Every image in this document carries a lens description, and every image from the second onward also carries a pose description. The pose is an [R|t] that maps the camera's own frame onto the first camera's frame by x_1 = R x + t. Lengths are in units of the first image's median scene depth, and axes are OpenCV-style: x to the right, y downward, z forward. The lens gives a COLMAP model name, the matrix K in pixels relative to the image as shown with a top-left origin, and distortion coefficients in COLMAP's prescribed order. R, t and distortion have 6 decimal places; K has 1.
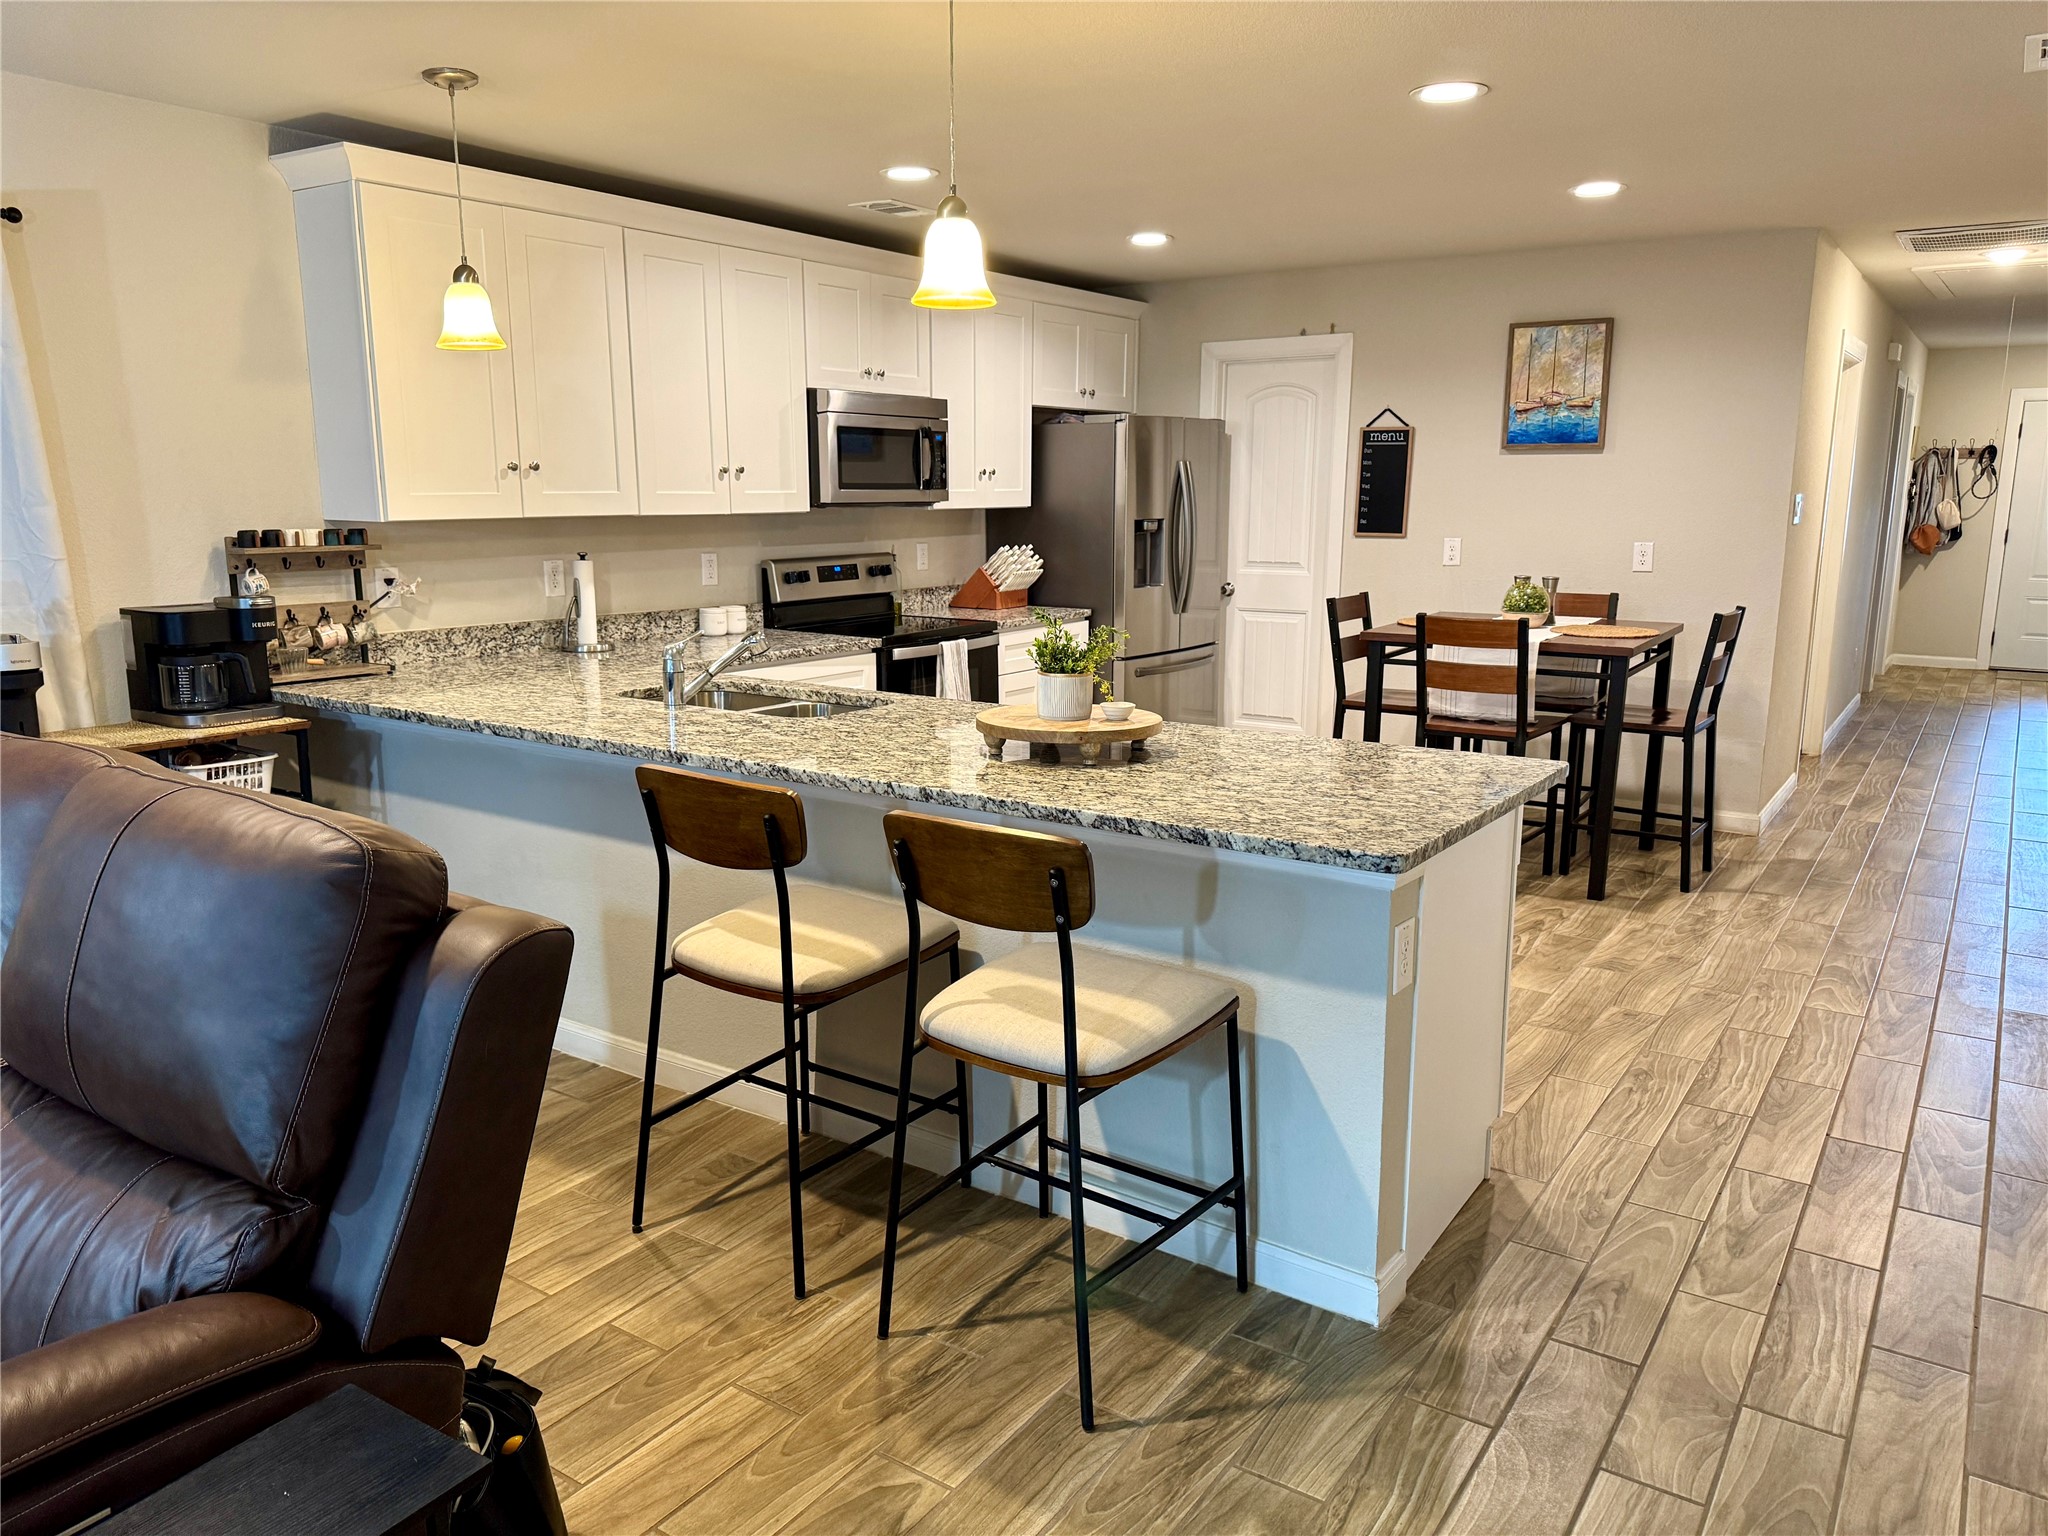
lens RADIAL K [[1438.0, 0, 1006.2], [0, 1438.0, 750.8], [0, 0, 1]] dist [0.090145, -0.128410]
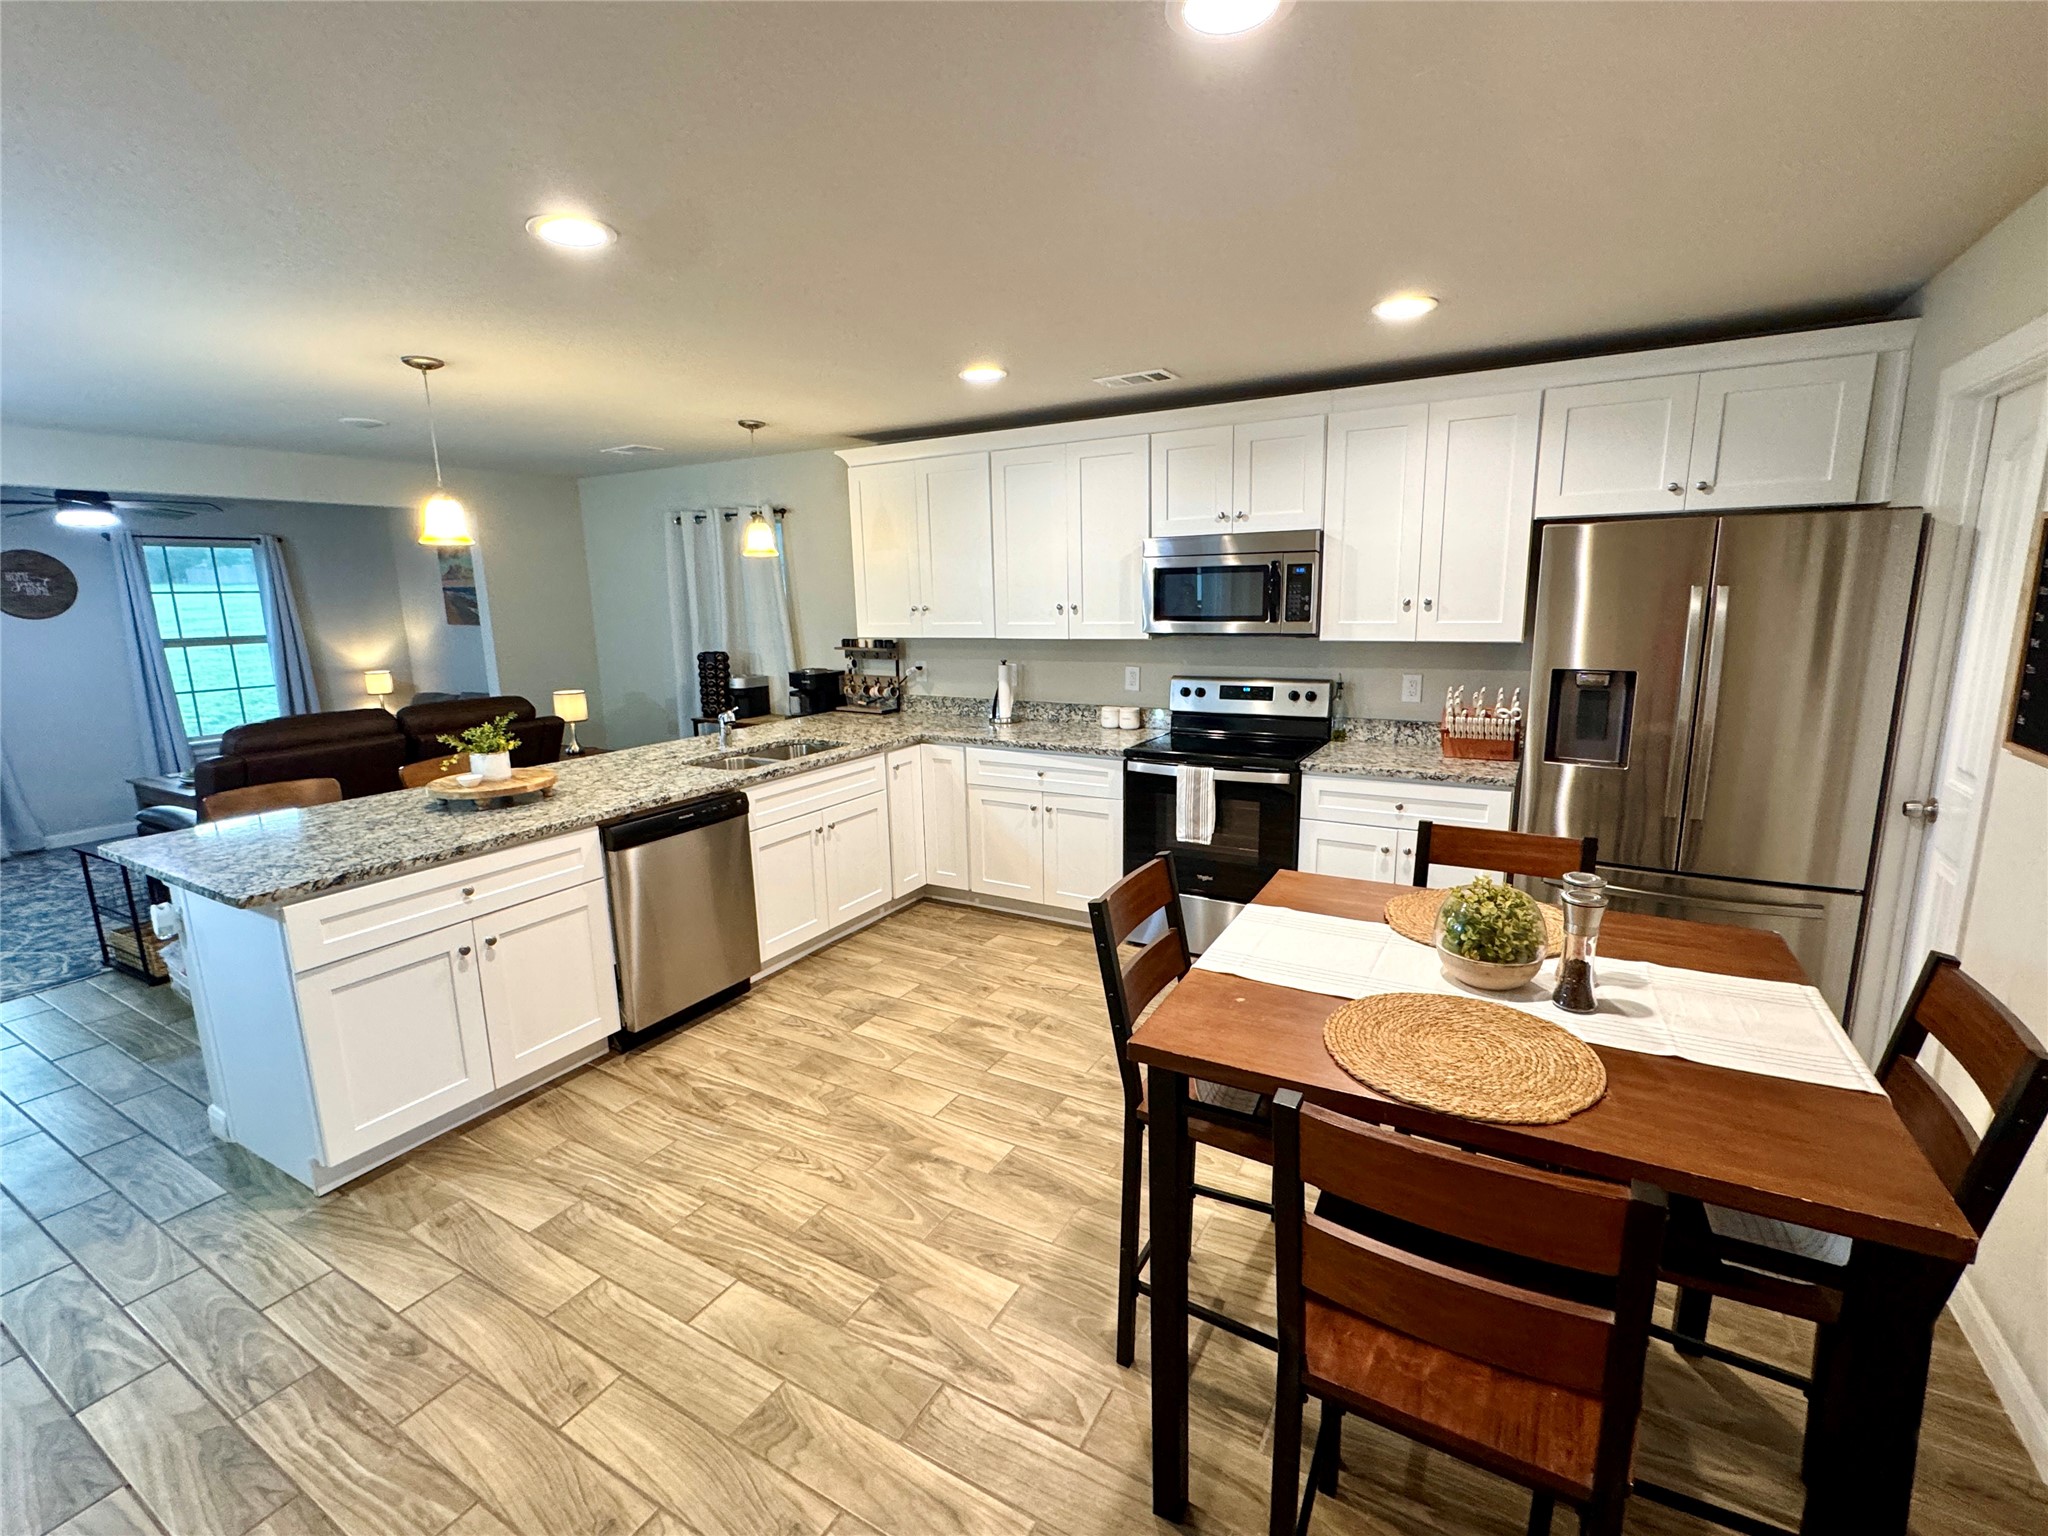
lens RADIAL K [[896.4, 0, 1024.0], [0, 896.4, 768.0], [0, 0, 1]] dist [0.000525, -0.000150]
pose [[0.086514, 0.193413, -0.977296, 0.726019], [-0.160755, 0.970829, 0.177902, -0.211485], [0.983195, 0.141714, 0.115083, 0.982298]]
